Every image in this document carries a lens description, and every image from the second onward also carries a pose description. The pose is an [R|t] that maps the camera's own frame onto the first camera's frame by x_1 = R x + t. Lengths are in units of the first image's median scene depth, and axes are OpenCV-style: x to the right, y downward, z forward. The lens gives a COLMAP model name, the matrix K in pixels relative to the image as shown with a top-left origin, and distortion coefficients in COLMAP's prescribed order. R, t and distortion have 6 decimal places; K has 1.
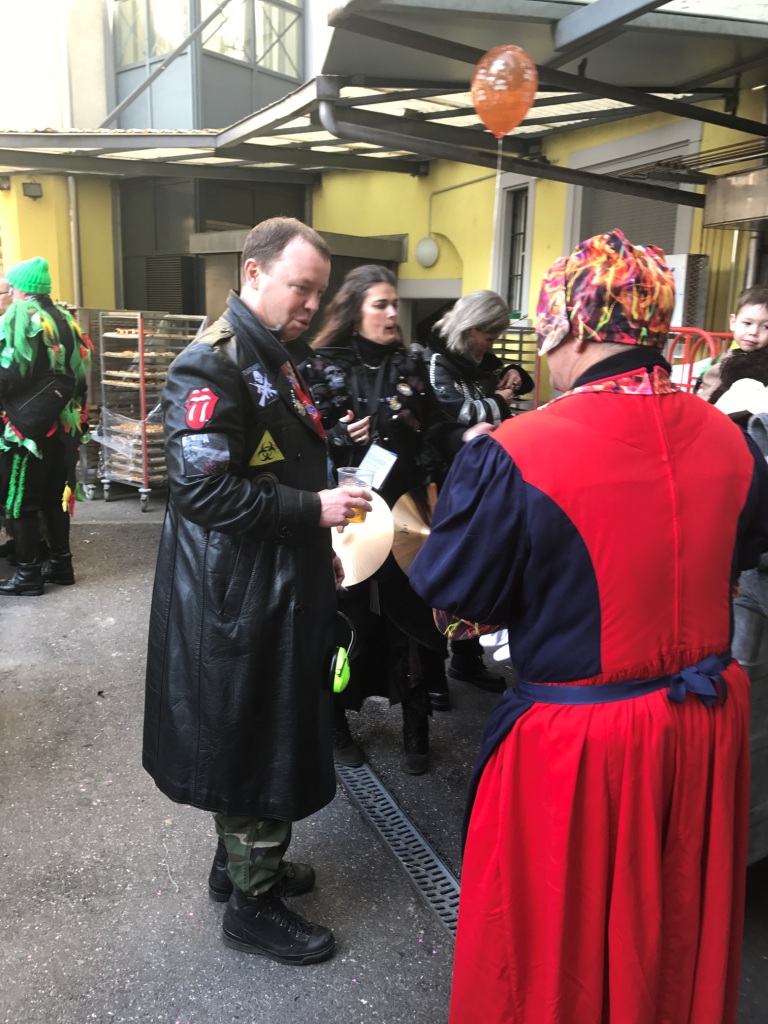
lens RADIAL K [[810.2, 0, 356.9], [0, 810.2, 514.2], [0, 0, 1]] dist [-0.063311, 0.083058]
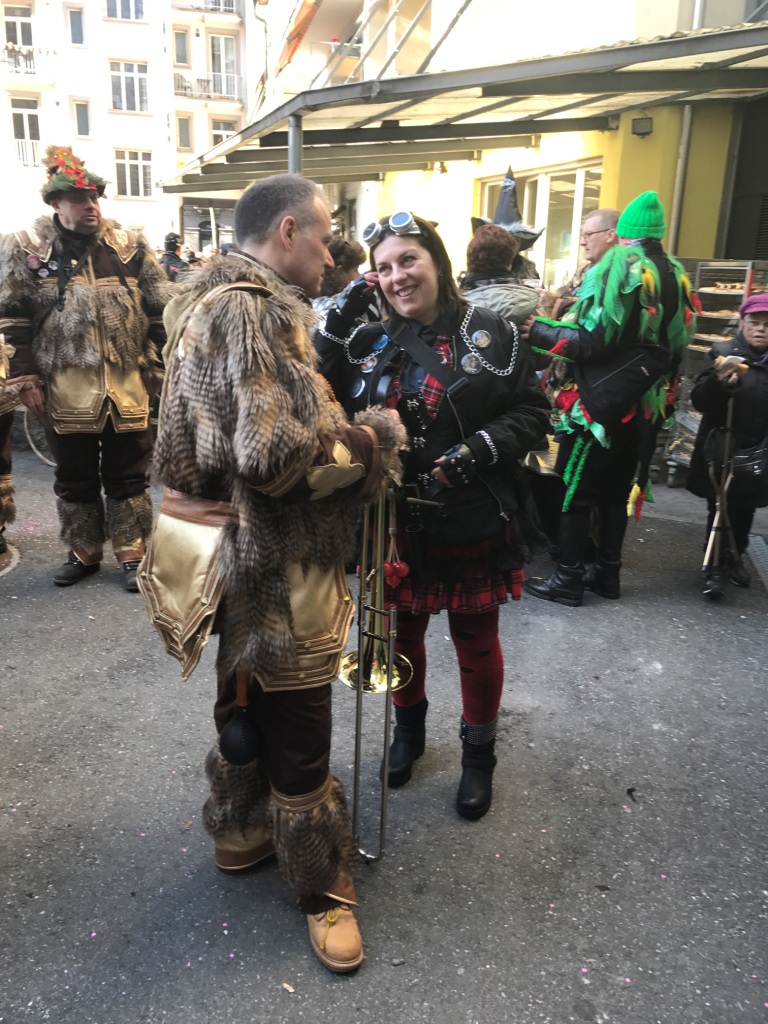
lens RADIAL K [[810.2, 0, 356.9], [0, 810.2, 514.2], [0, 0, 1]] dist [-0.063311, 0.083058]
pose [[0.782983, 0.182094, -0.594794, -0.100317], [-0.147430, 0.983273, 0.106949, -0.052241], [0.604320, 0.003952, 0.796732, 0.212518]]
